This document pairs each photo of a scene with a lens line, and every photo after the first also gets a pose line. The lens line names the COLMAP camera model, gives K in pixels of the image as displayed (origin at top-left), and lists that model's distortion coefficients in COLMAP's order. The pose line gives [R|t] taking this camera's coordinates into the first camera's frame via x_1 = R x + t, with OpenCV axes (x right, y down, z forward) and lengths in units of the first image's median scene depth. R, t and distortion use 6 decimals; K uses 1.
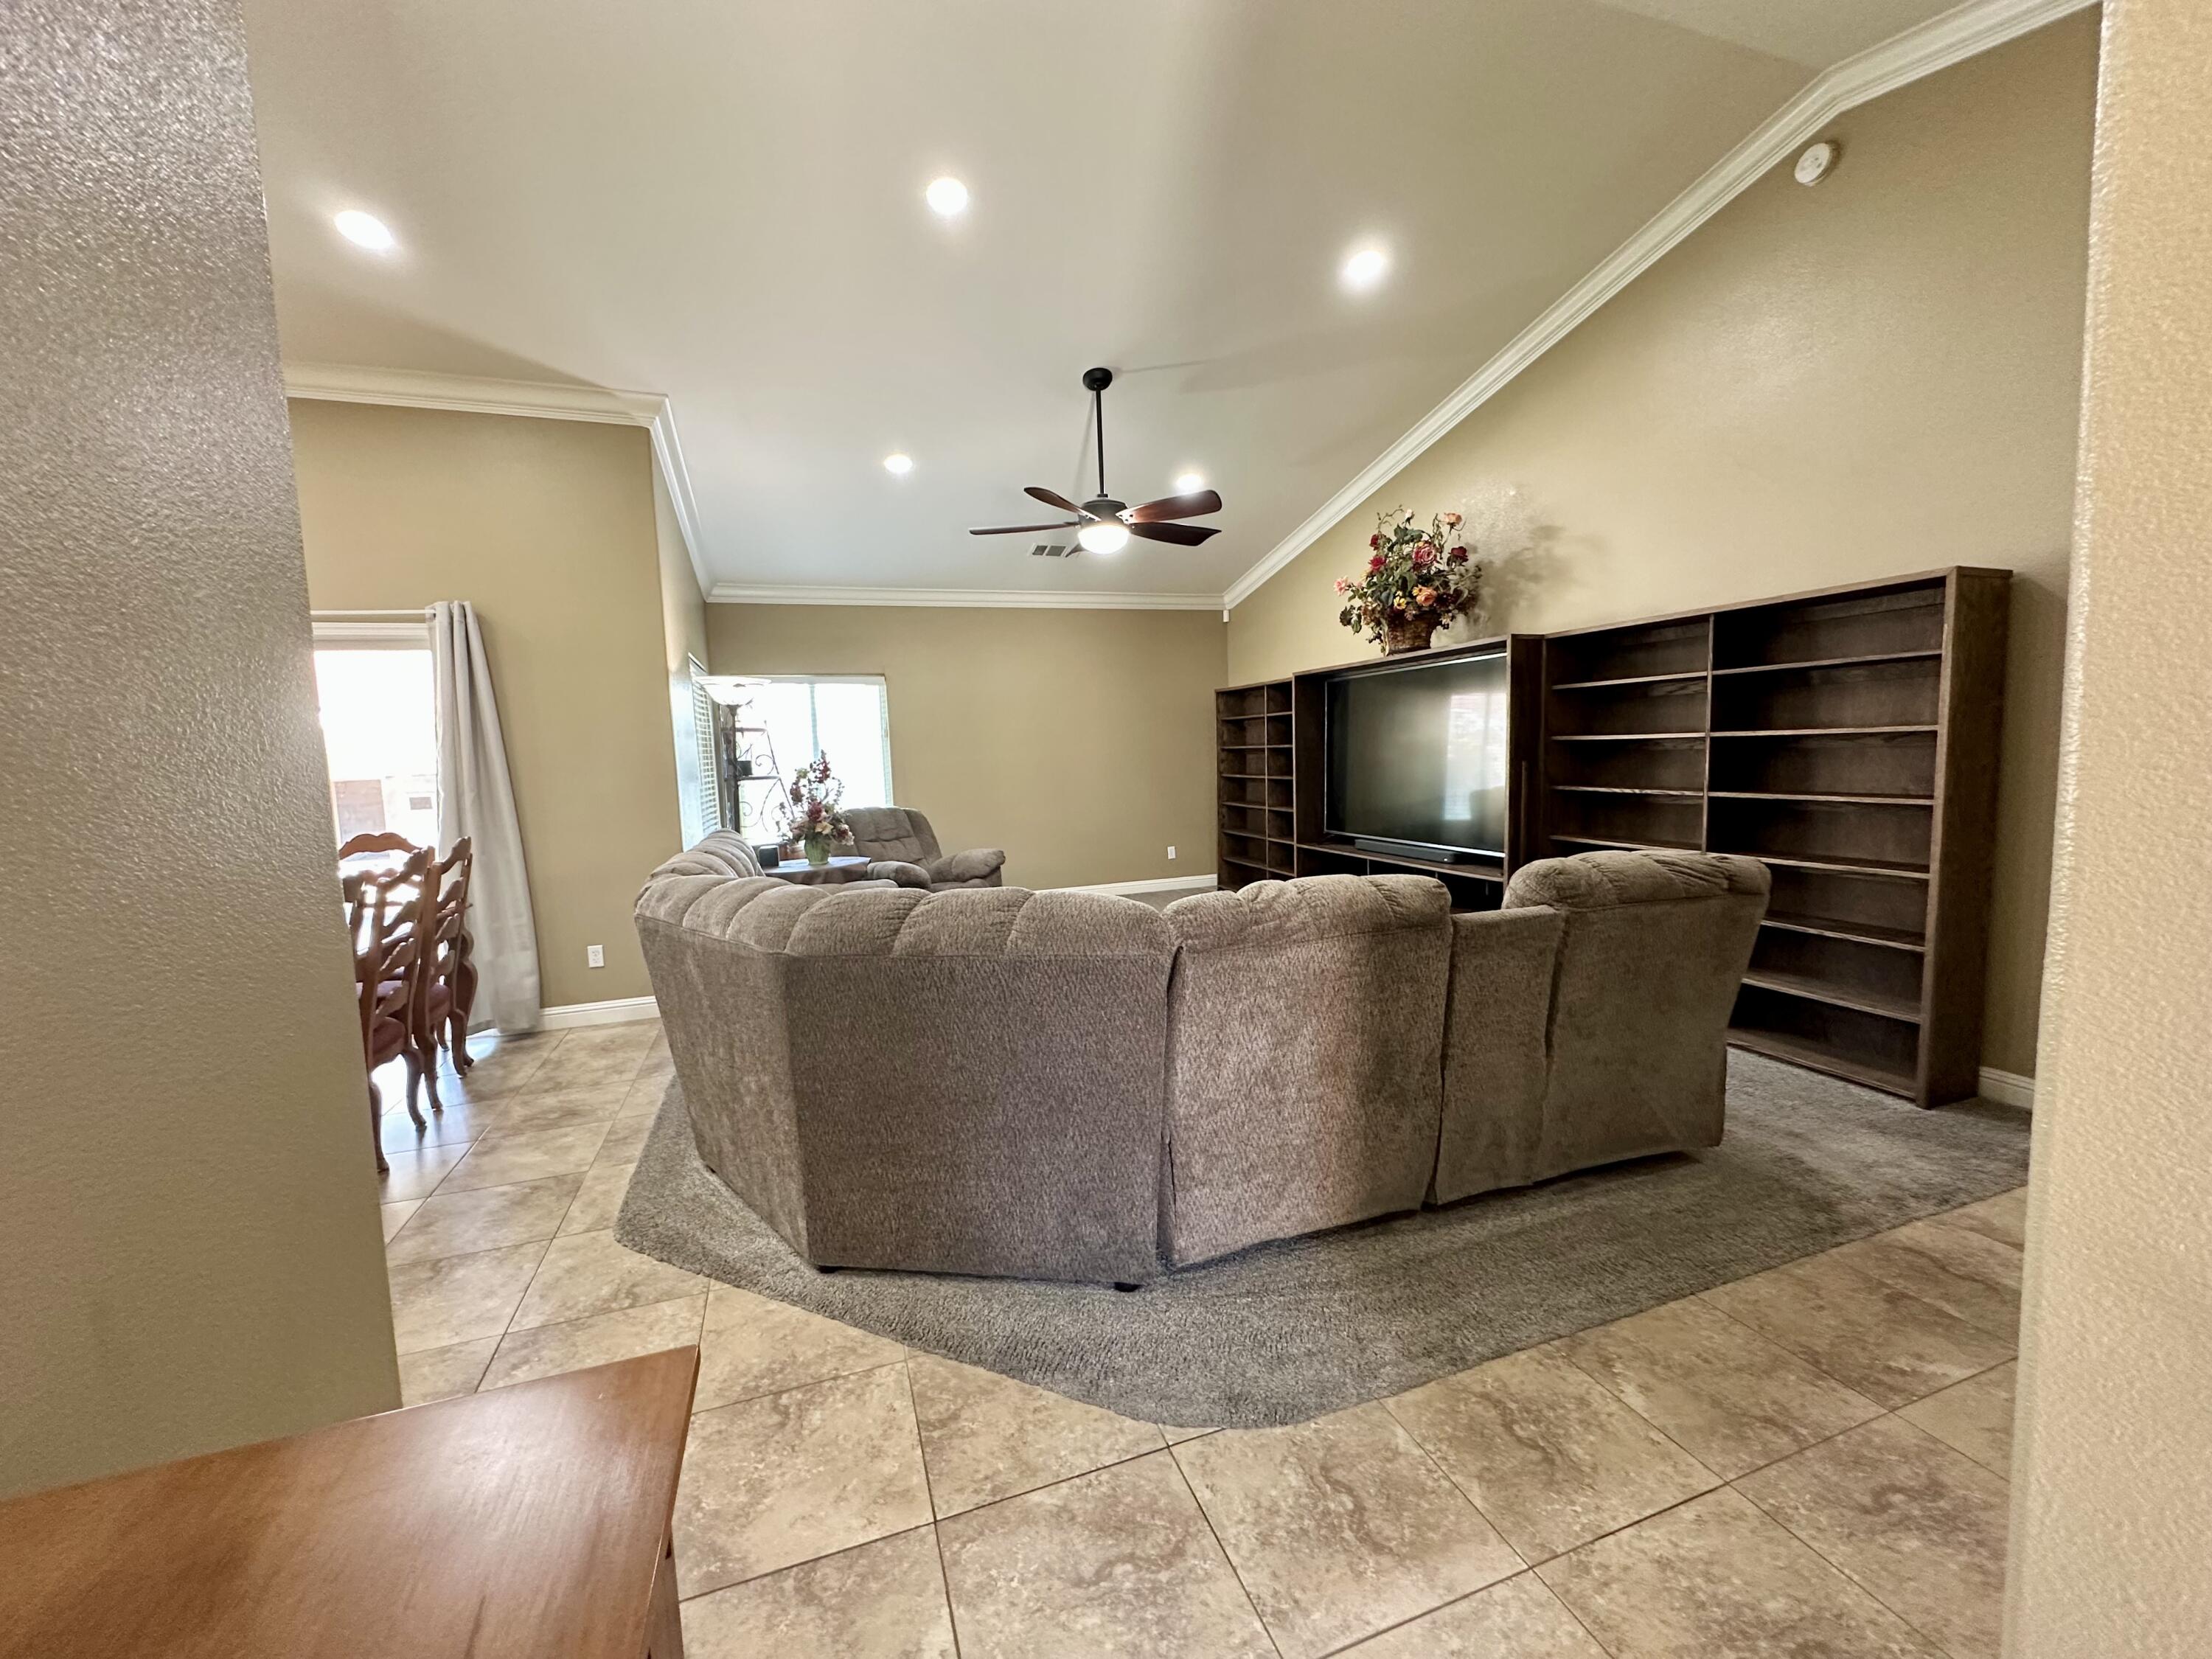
lens RADIAL K [[883.3, 0, 1099.7], [0, 883.3, 835.4], [0, 0, 1]] dist [-0.003691, 0.000255]
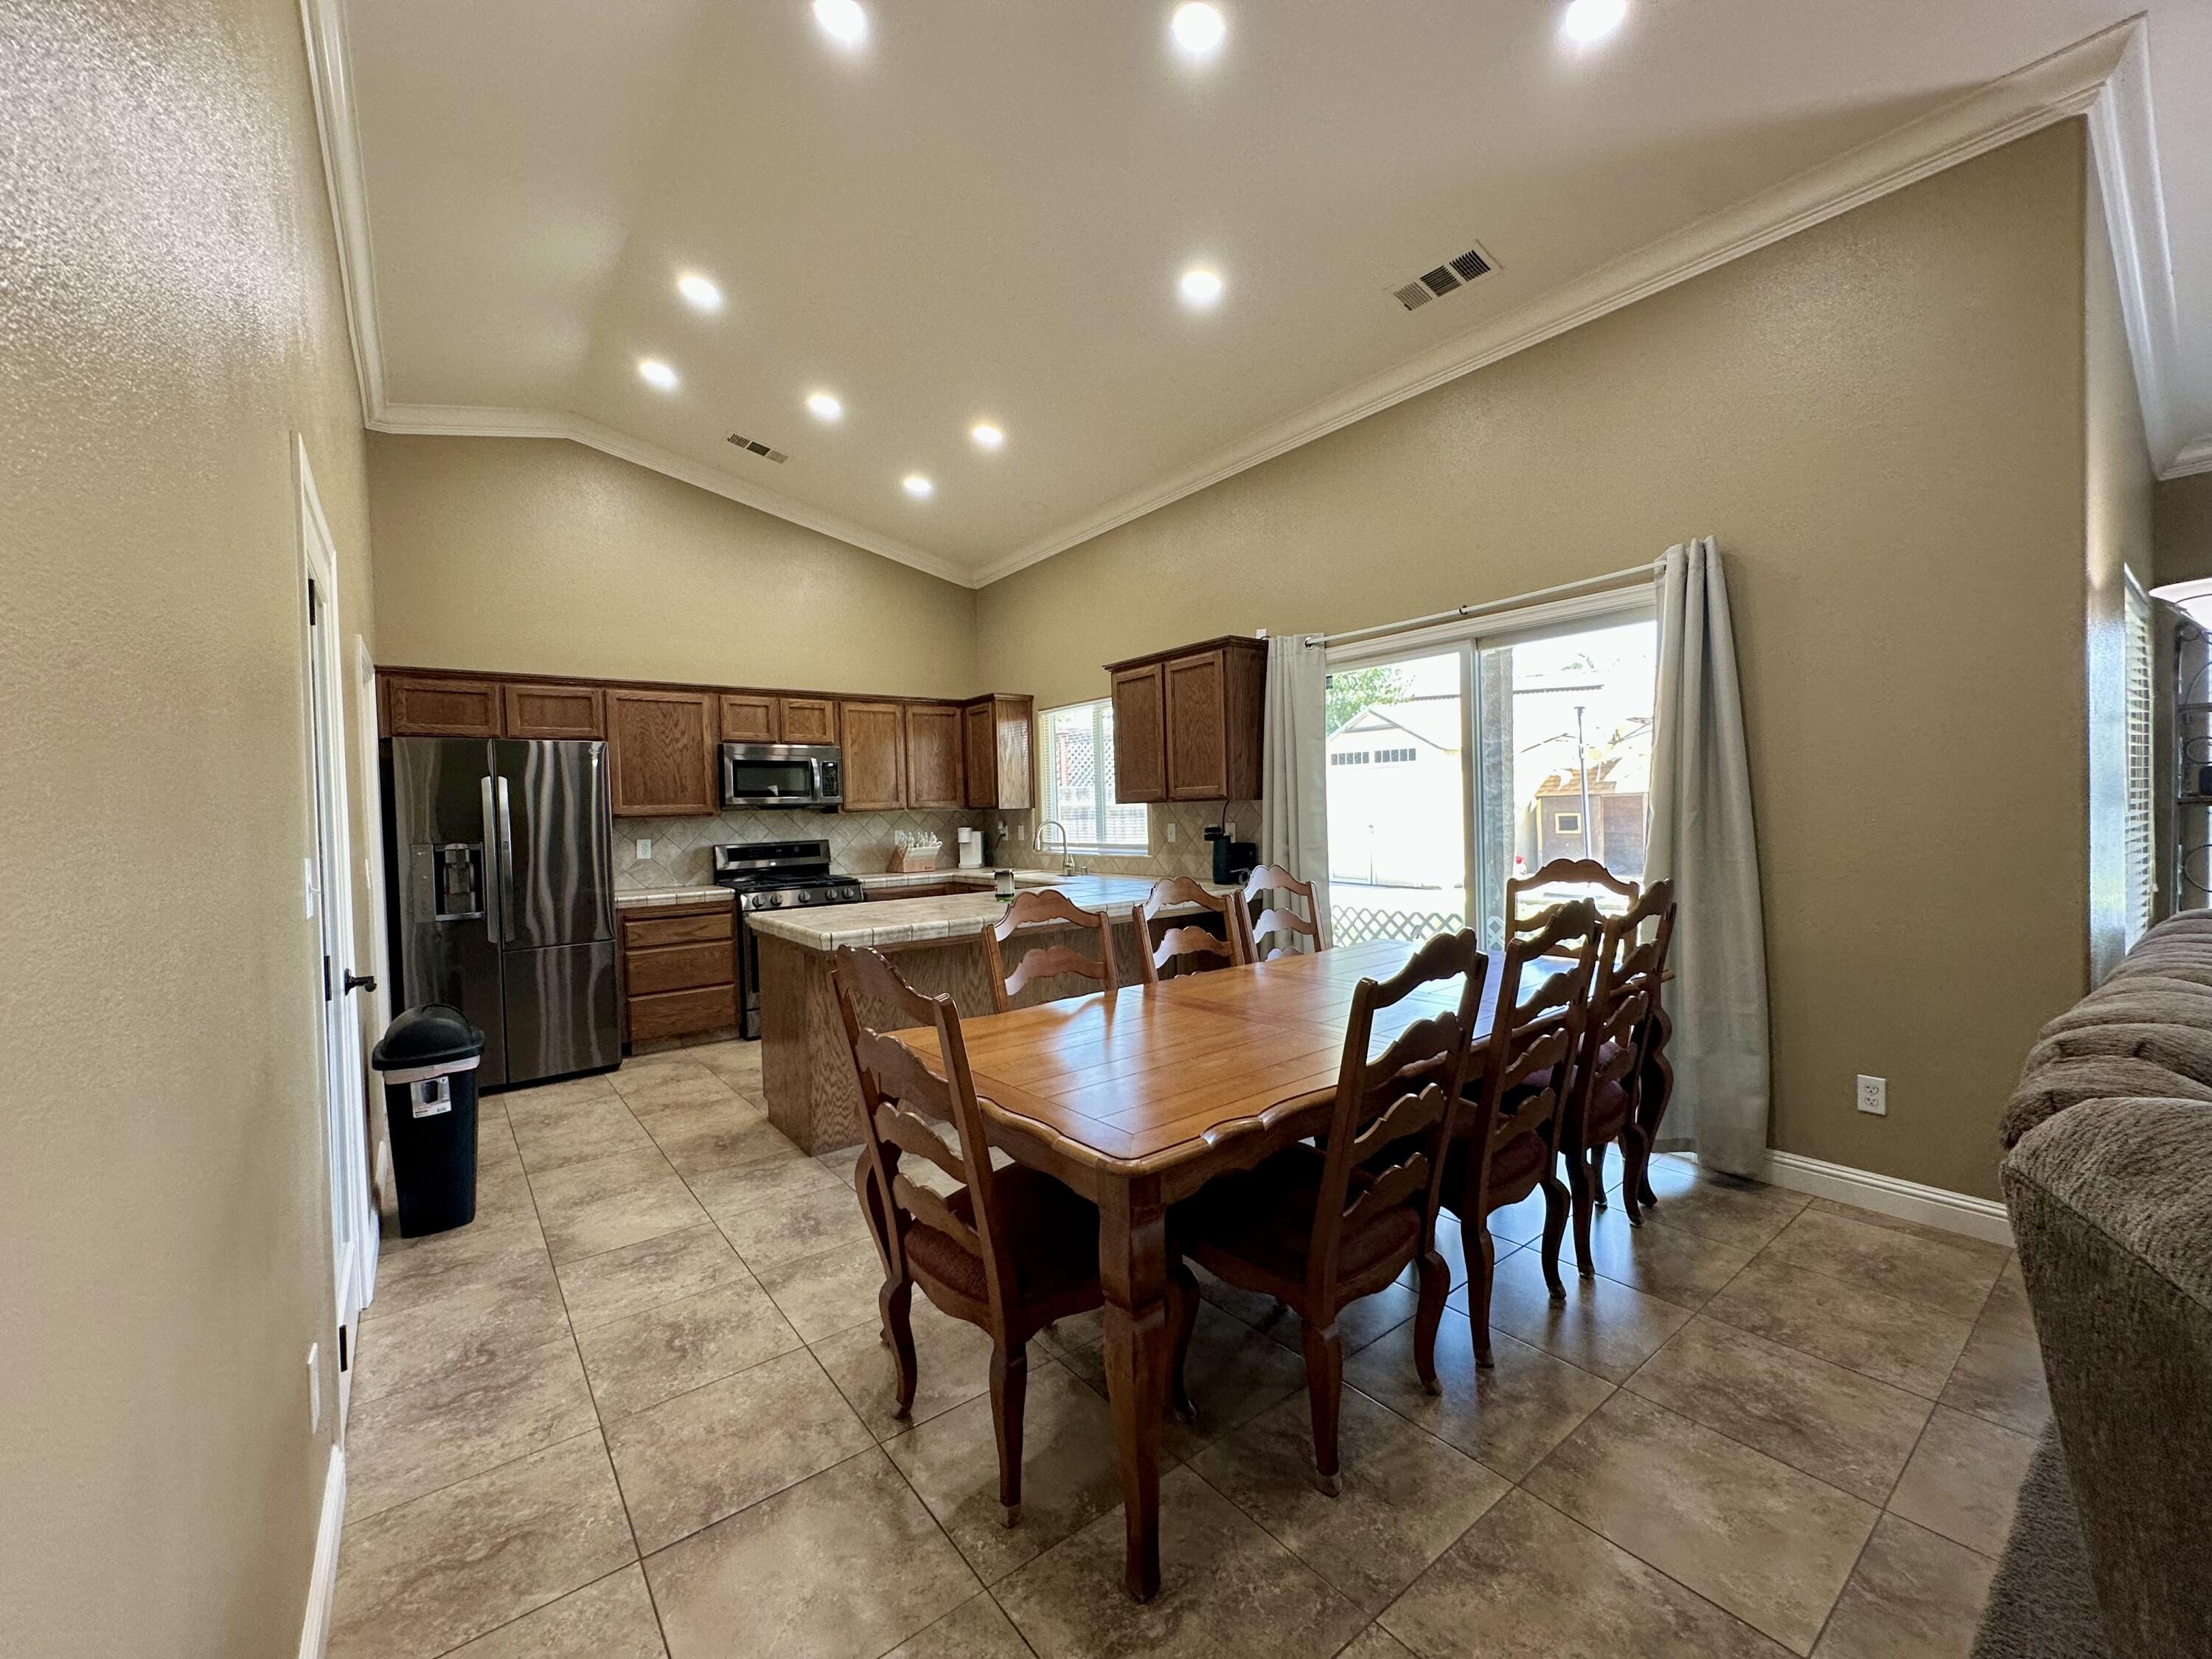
lens RADIAL K [[883.3, 0, 1110.2], [0, 883.3, 825.3], [0, 0, 1]] dist [-0.003691, 0.000255]
pose [[0.322628, 0.046599, -0.945378, -0.205477], [-0.076114, 0.996830, 0.023159, -0.020105], [0.943461, 0.064485, 0.325152, 0.347044]]
